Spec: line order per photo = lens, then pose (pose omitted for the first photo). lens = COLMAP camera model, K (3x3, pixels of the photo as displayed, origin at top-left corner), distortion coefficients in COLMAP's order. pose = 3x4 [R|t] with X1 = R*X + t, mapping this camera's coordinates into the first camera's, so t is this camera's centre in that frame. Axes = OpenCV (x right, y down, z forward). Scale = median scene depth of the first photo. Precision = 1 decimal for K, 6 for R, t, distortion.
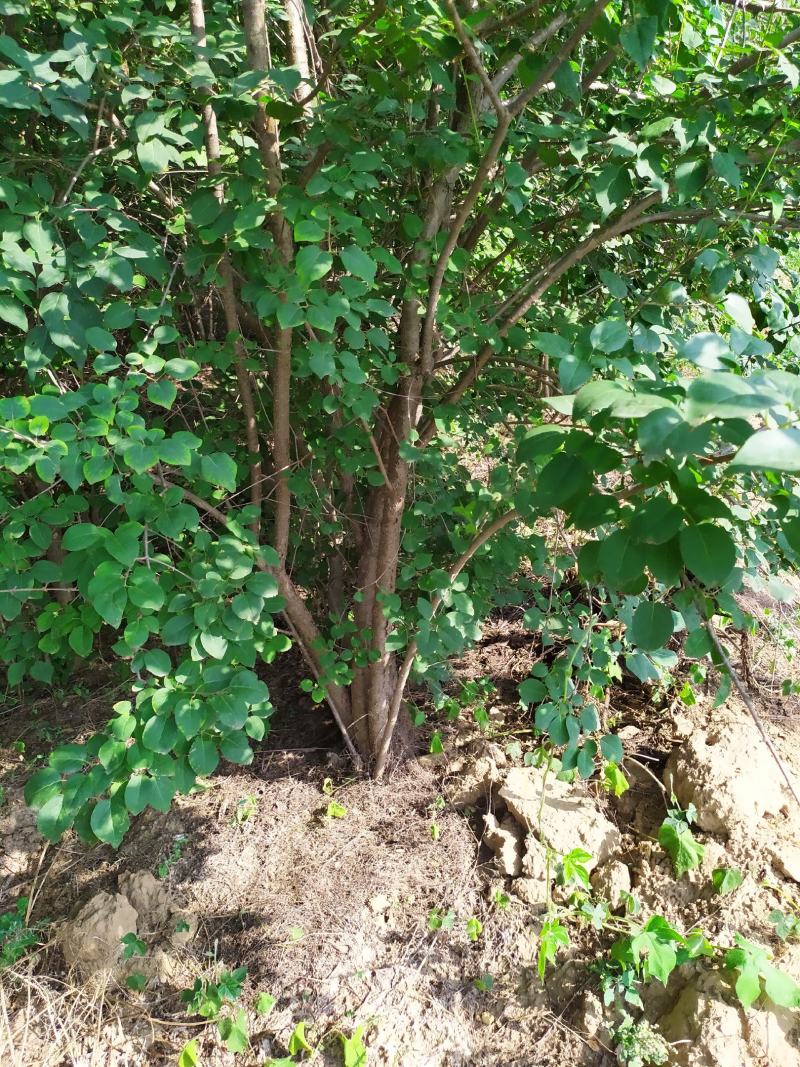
lens RADIAL K [[809.7, 0, 400.0], [0, 809.7, 533.5], [0, 0, 1]] dist [0.058624, -0.000983]
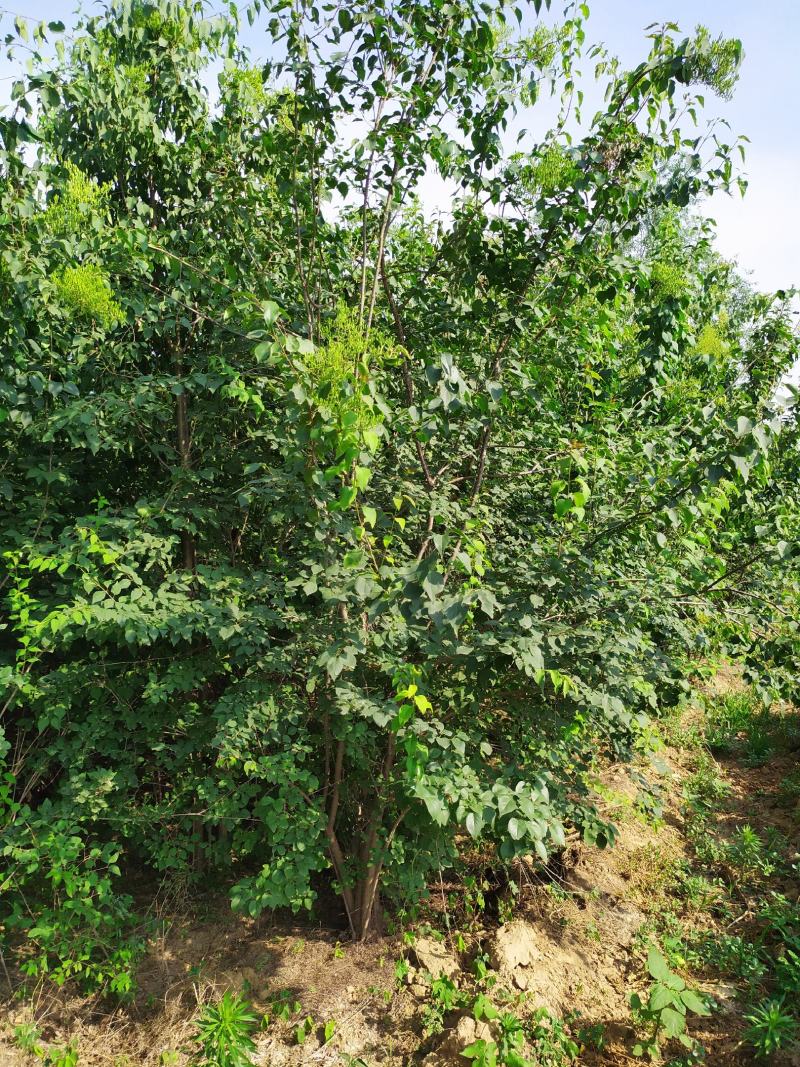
lens RADIAL K [[809.7, 0, 400.0], [0, 809.7, 533.5], [0, 0, 1]] dist [0.058624, -0.000983]
pose [[0.989485, 0.072528, -0.125134, 0.340514], [-0.113165, 0.927016, -0.357540, 0.093511], [0.090070, 0.367941, 0.925477, -1.750660]]
